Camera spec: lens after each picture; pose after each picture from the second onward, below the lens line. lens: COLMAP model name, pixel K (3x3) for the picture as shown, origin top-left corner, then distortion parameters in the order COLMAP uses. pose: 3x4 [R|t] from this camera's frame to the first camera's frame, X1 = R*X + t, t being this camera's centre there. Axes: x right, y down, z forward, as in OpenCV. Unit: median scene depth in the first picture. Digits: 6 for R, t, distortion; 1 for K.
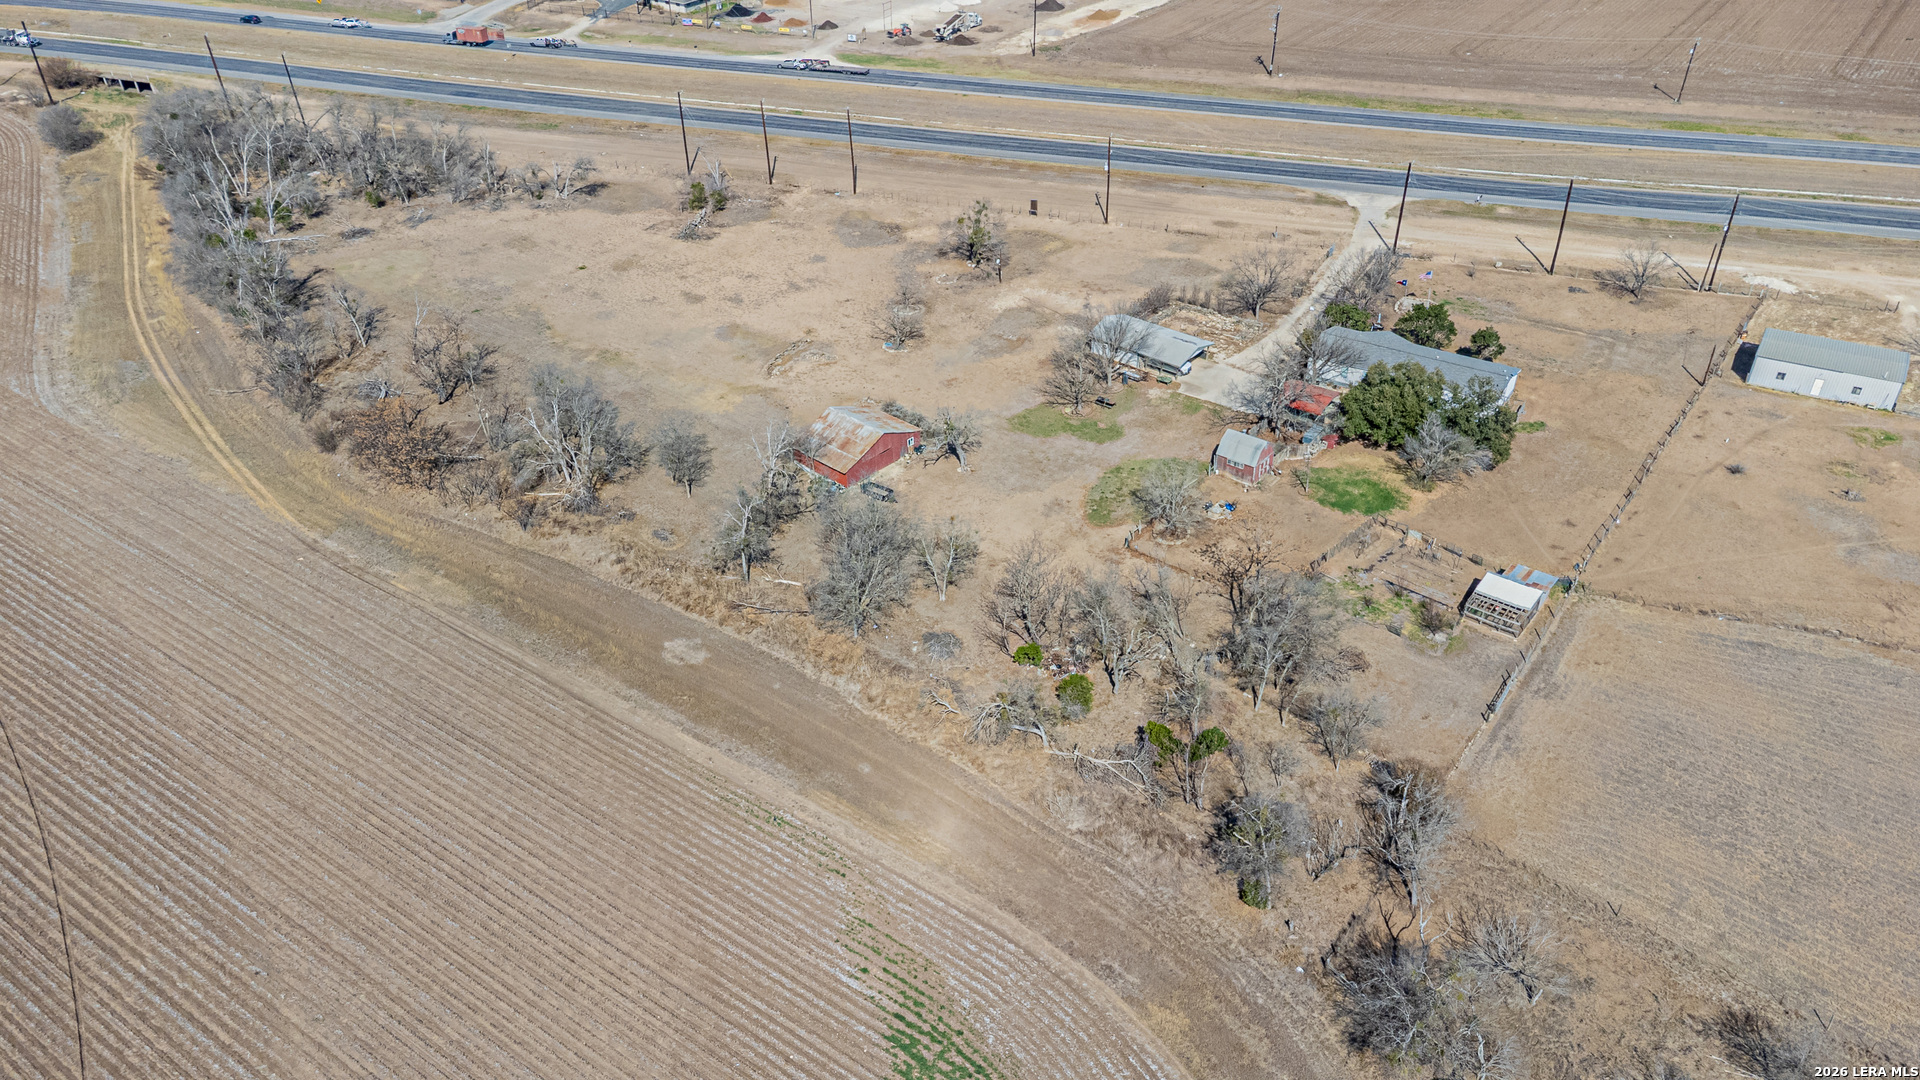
lens RADIAL K [[1441.9, 0, 960.0], [0, 1441.9, 540.0], [0, 0, 1]] dist [0.044441, 0.007987]
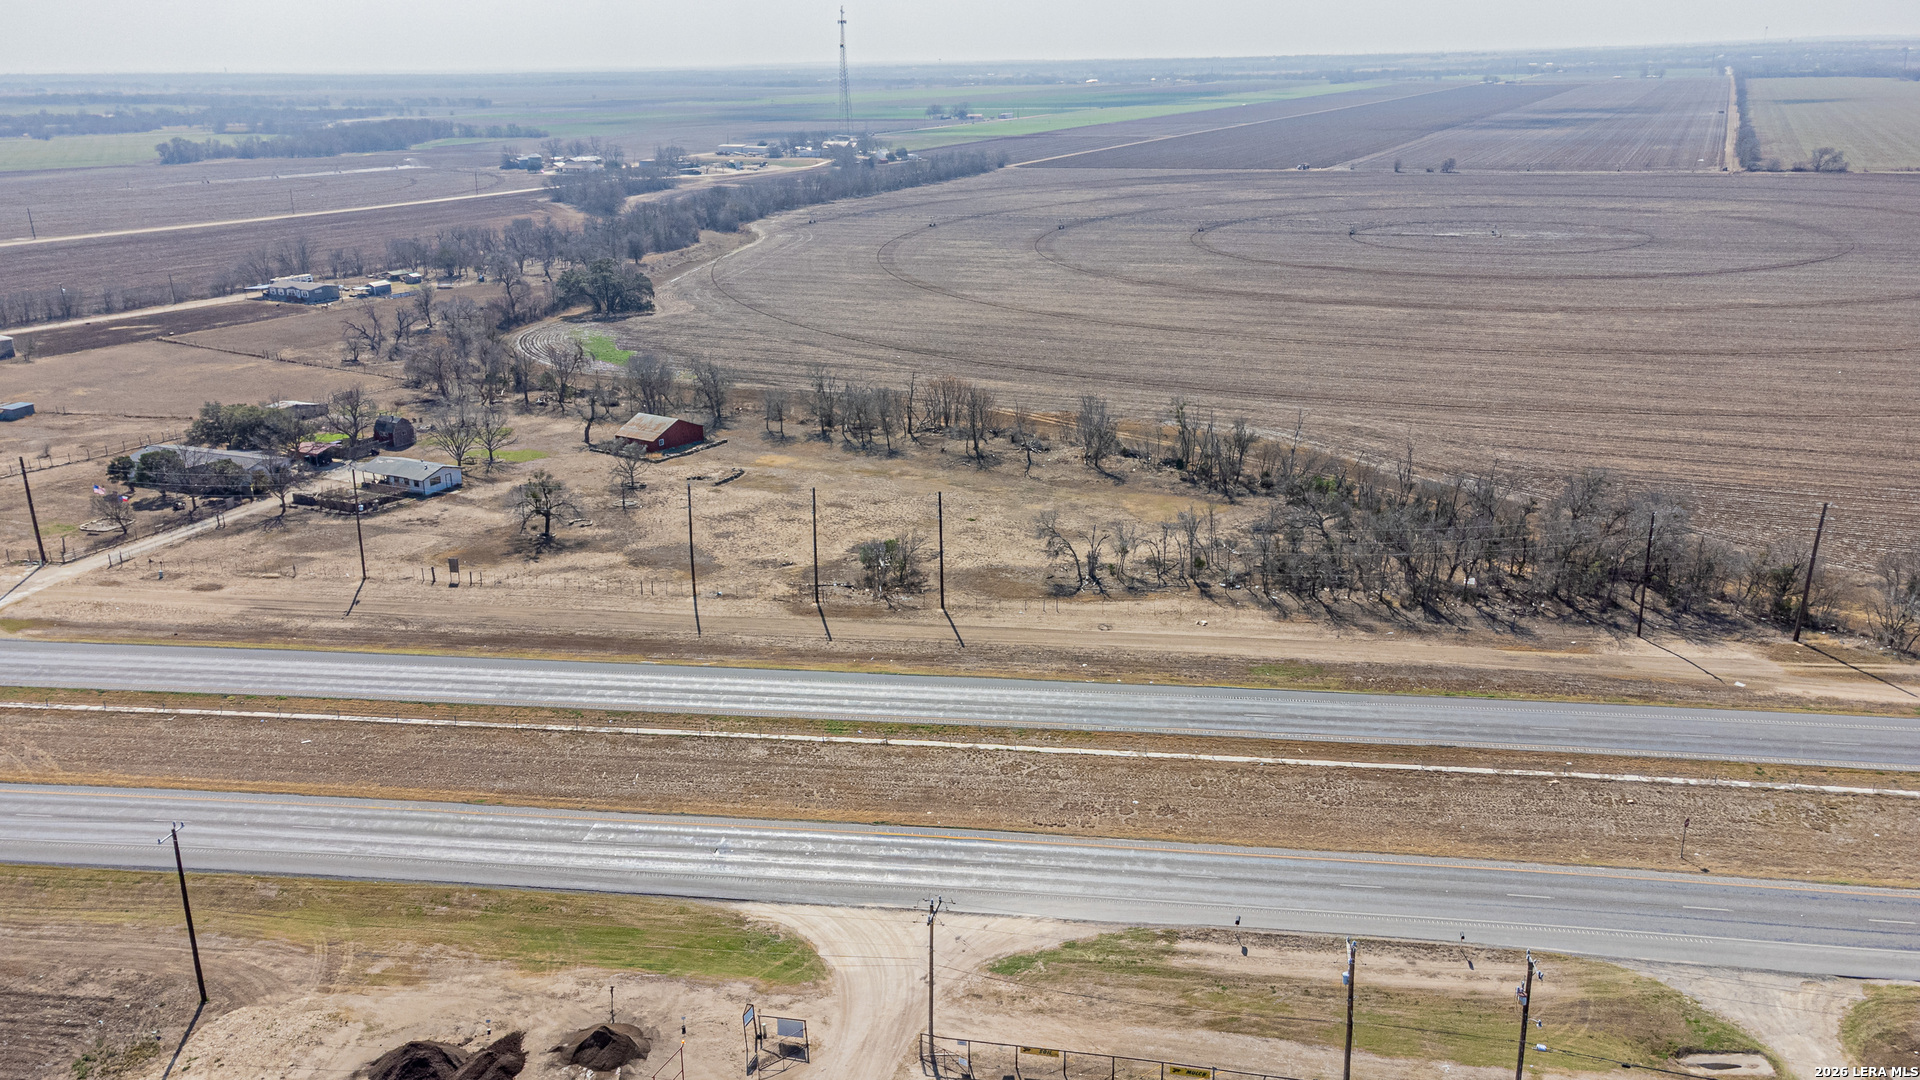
lens RADIAL K [[1441.9, 0, 960.0], [0, 1441.9, 540.0], [0, 0, 1]] dist [0.044441, 0.007987]
pose [[-0.982998, 0.078765, -0.165862, -0.094628], [-0.084172, 0.609509, 0.788298, -0.945595], [0.163185, 0.788856, -0.592517, 1.602889]]
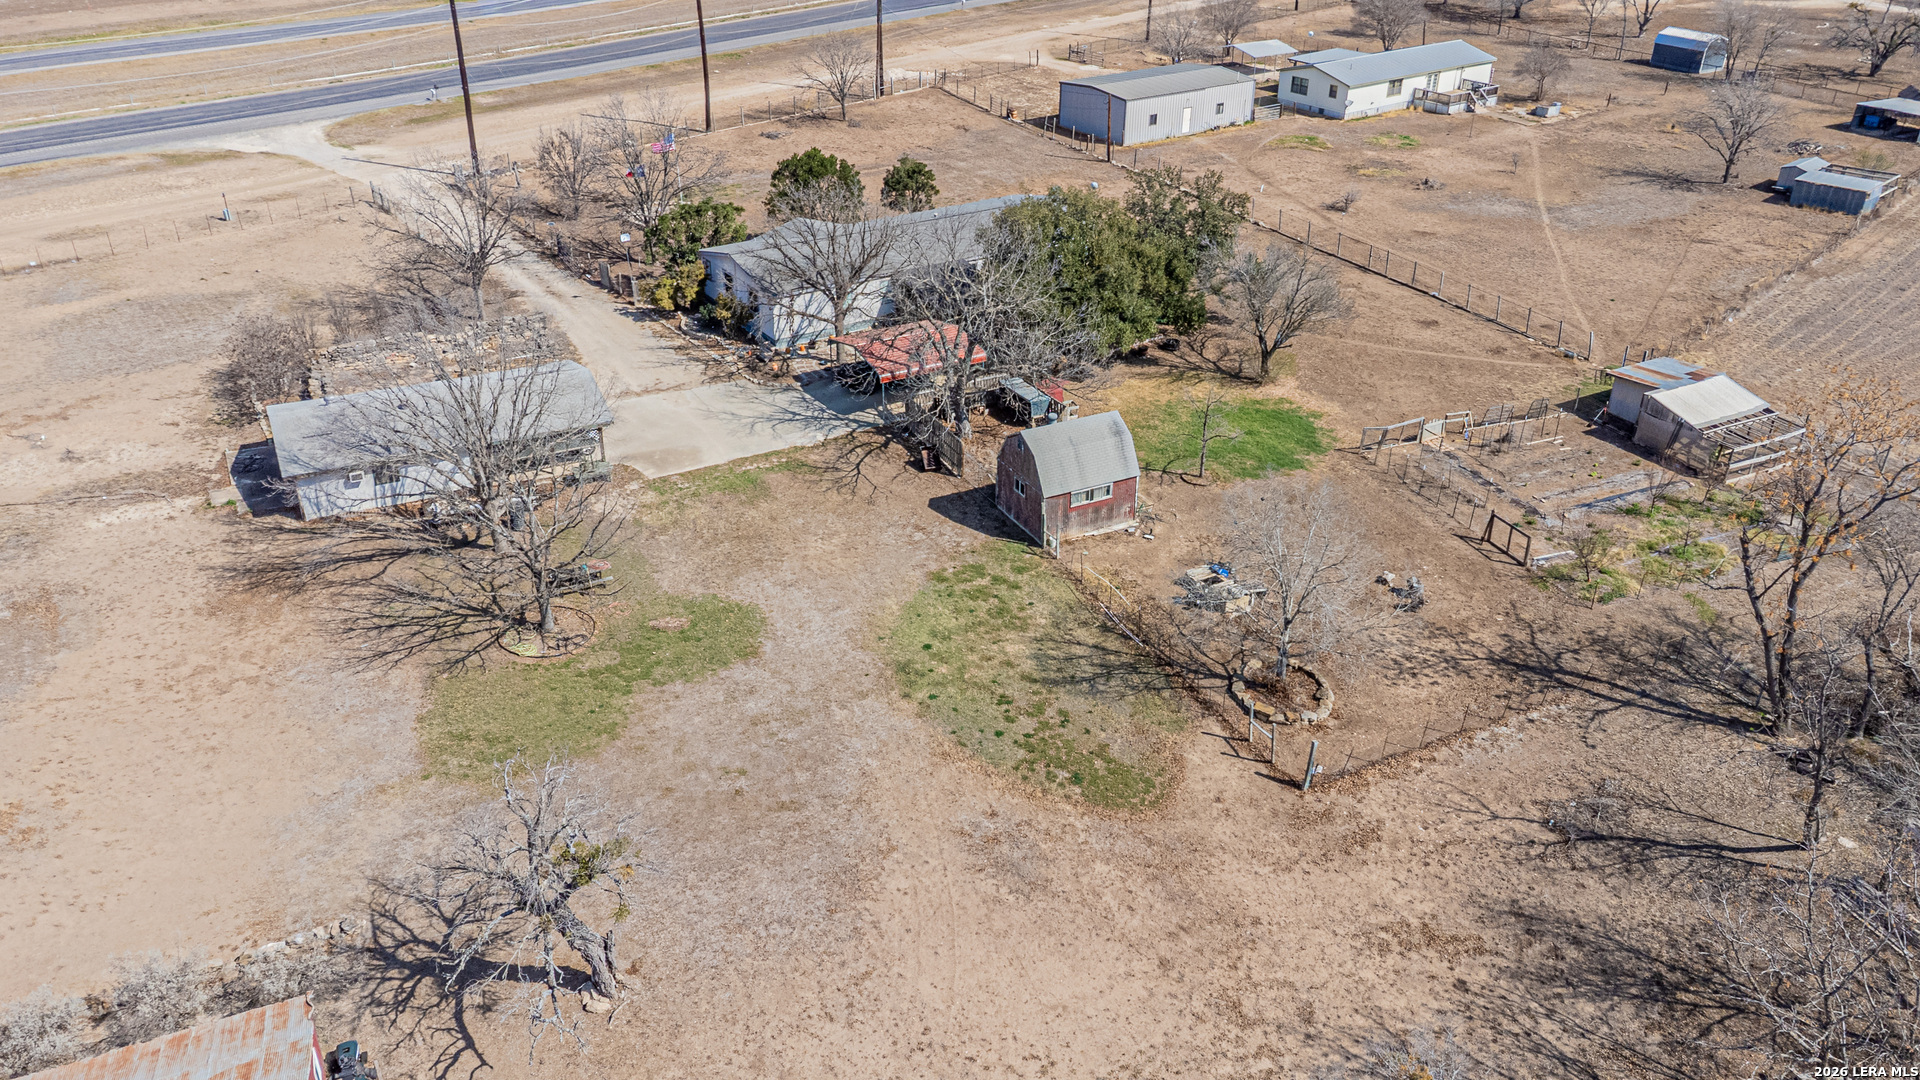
lens RADIAL K [[1467.4, 0, 987.0], [0, 1467.4, 541.1], [0, 0, 1]] dist [0.045818, 0.001963]
pose [[0.389775, -0.428851, 0.814962, -0.115222], [0.497036, 0.842957, 0.205863, -0.105752], [-0.775262, 0.324825, 0.541718, 0.618486]]
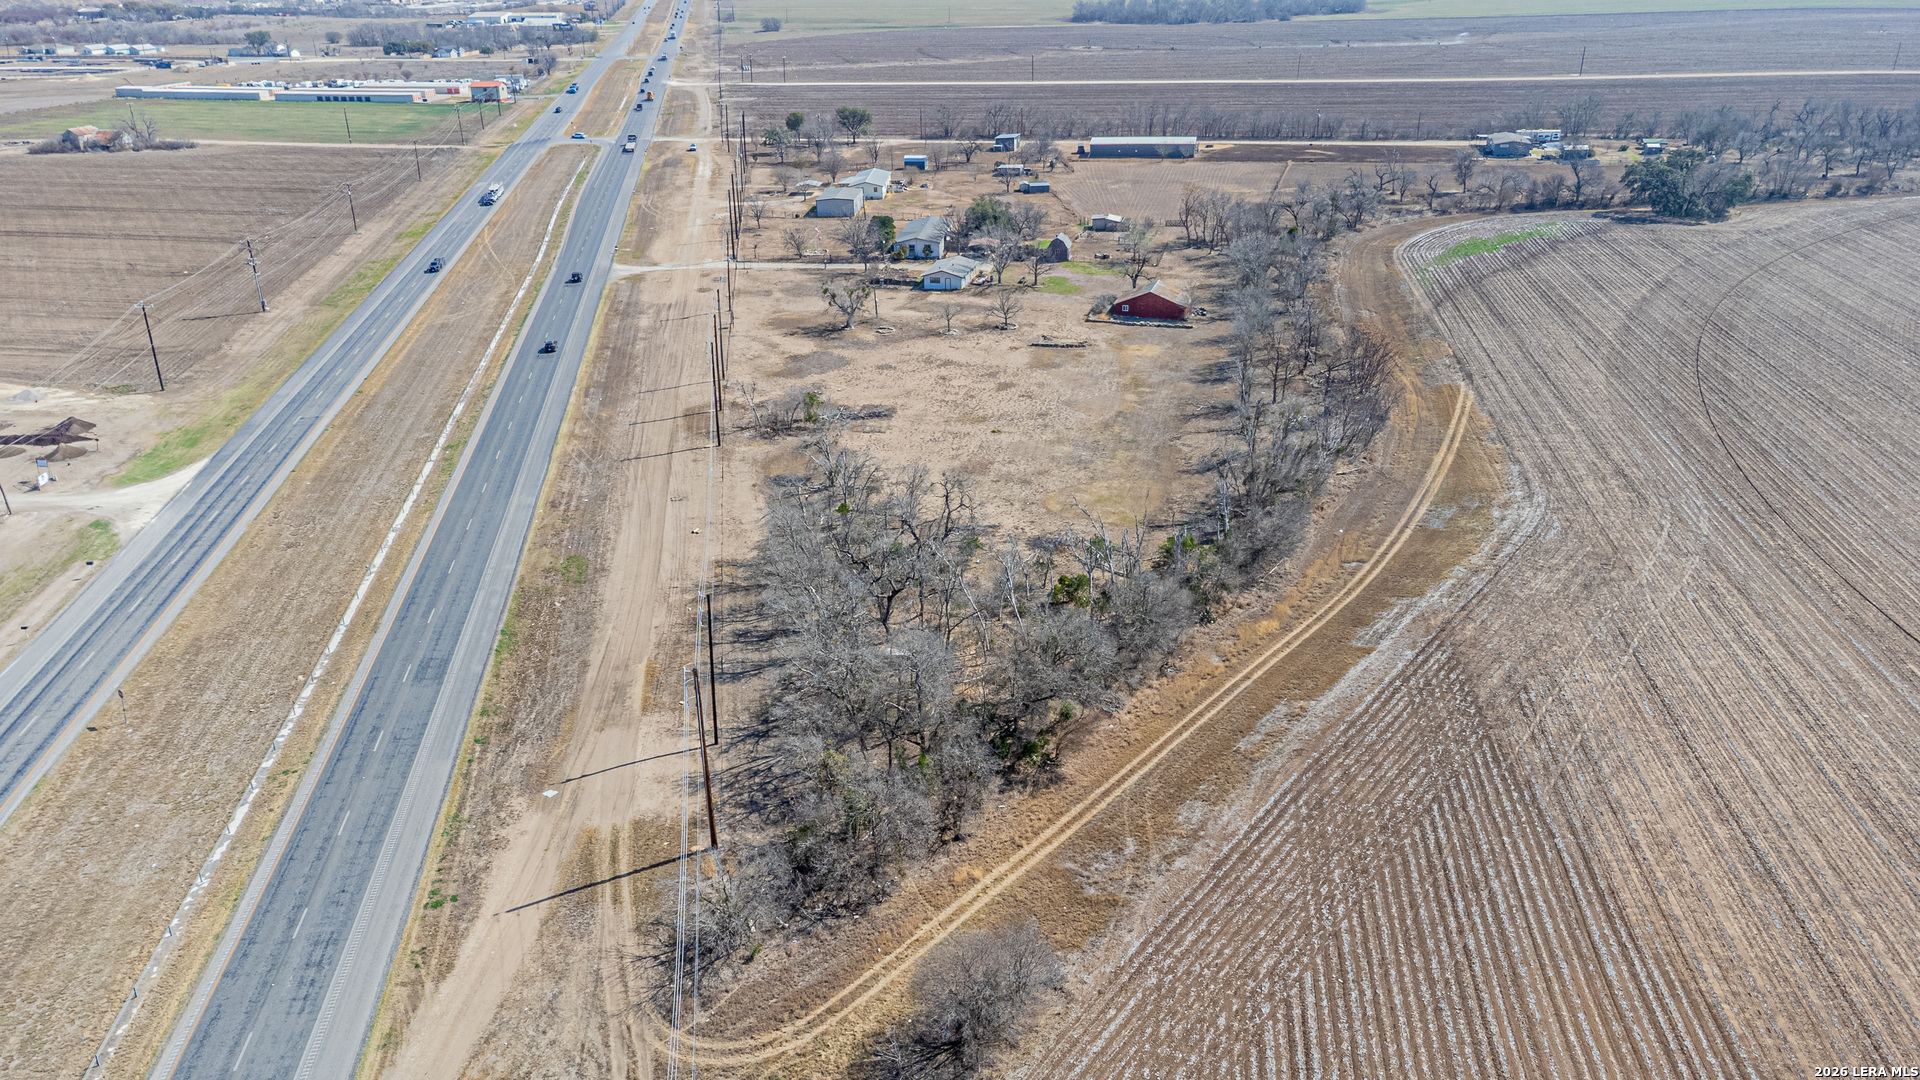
lens RADIAL K [[1467.4, 0, 987.0], [0, 1467.4, 541.1], [0, 0, 1]] dist [0.045818, 0.001963]
pose [[-0.460269, -0.328158, 0.824903, -1.066594], [0.518337, 0.655023, 0.549793, -0.668846], [-0.720749, 0.680630, -0.131391, 1.196531]]
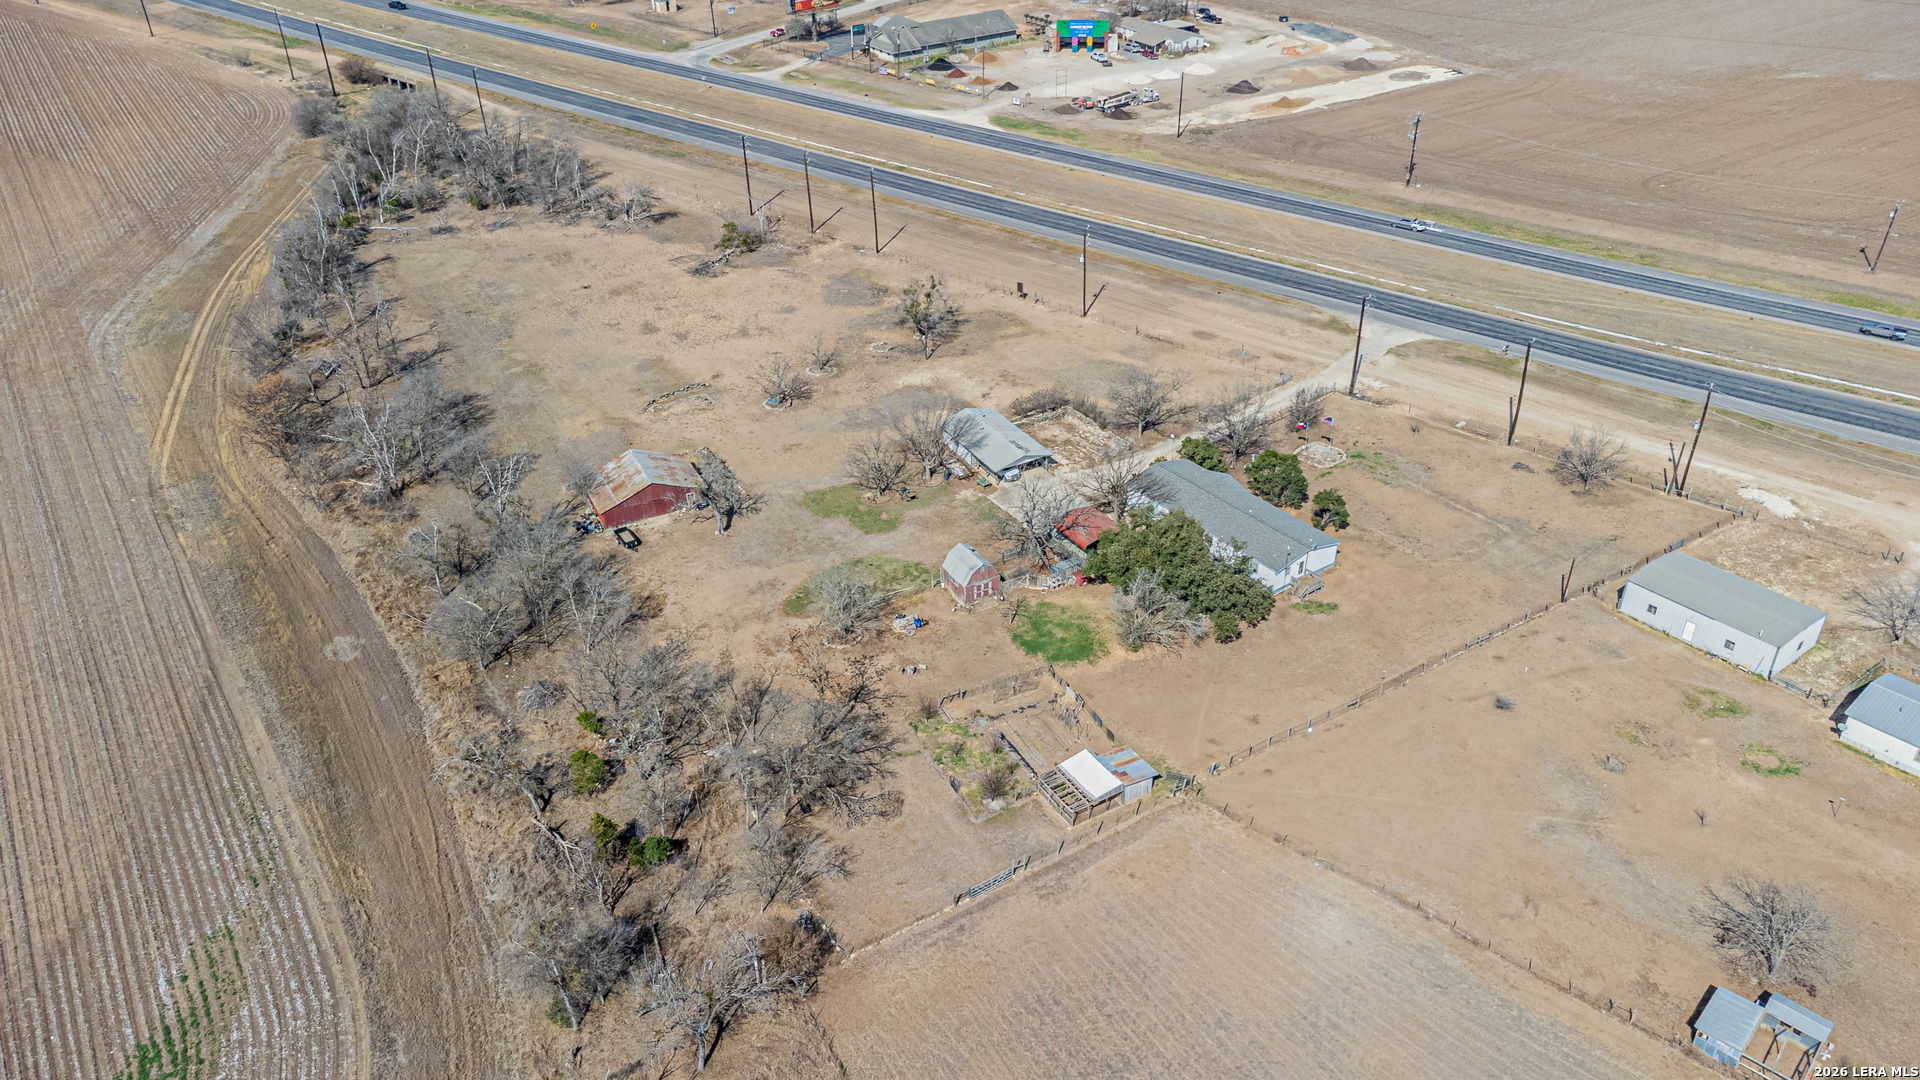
lens RADIAL K [[1441.9, 0, 960.0], [0, 1441.9, 540.0], [0, 0, 1]] dist [0.044441, 0.007987]
pose [[0.933720, 0.188535, -0.304338, 0.364976], [-0.197343, 0.980333, 0.001855, -0.062042], [0.298703, 0.058326, 0.952562, 0.074594]]
